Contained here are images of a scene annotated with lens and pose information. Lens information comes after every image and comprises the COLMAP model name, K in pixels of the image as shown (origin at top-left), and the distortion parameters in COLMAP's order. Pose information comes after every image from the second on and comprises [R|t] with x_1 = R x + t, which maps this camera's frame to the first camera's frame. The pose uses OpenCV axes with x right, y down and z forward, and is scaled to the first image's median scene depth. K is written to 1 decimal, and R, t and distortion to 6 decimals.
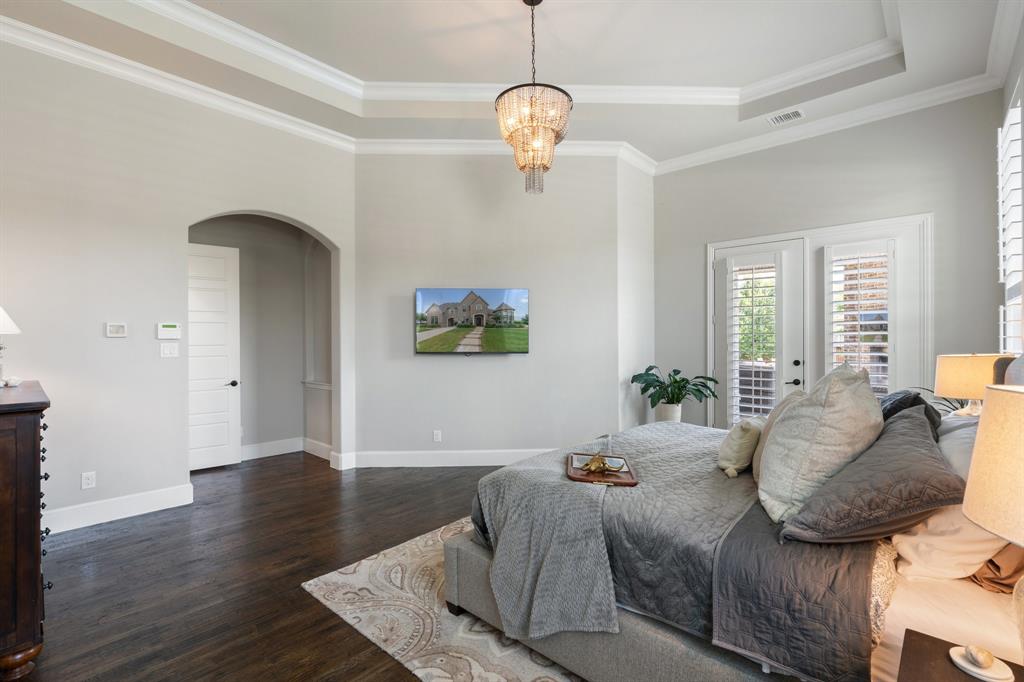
lens RADIAL K [[471.0, 0, 512.3], [0, 471.0, 340.3], [0, 0, 1]] dist [-0.009075, 0.001575]
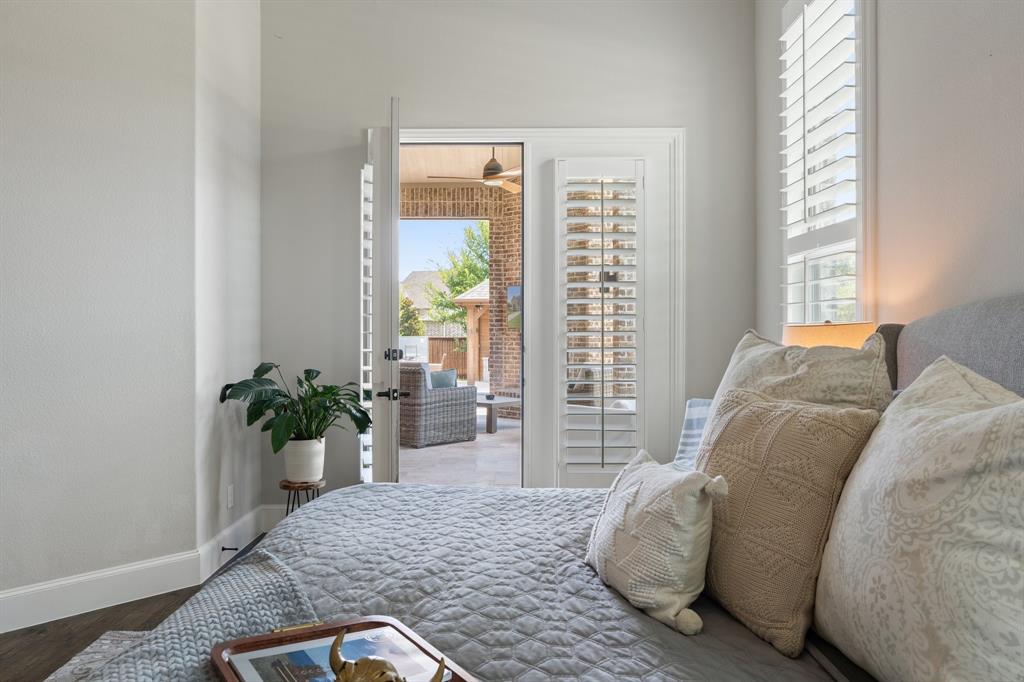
lens RADIAL K [[755.0, 0, 520.0], [0, 755.0, 332.2], [0, 0, 1]] dist [-0.046961, -0.000850]
pose [[0.757208, -0.001988, 0.653171, -0.008228], [0.000214, 0.999996, 0.002796, 0.023032], [-0.653174, -0.001977, 0.757205, 0.279124]]
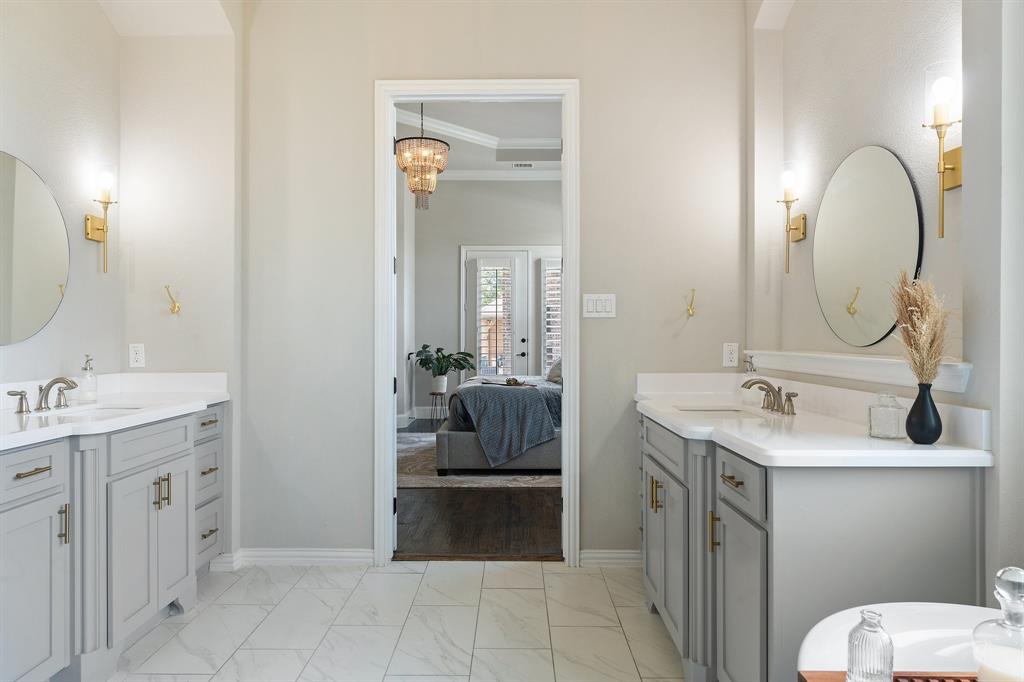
lens RADIAL K [[685.8, 0, 515.4], [0, 685.8, 339.6], [0, 0, 1]] dist [0.000313, 0.000804]
pose [[0.758390, 0.002306, 0.651797, -0.737026], [-0.000804, 0.999996, -0.002603, 0.051744], [-0.651801, 0.001450, 0.758389, -0.519866]]
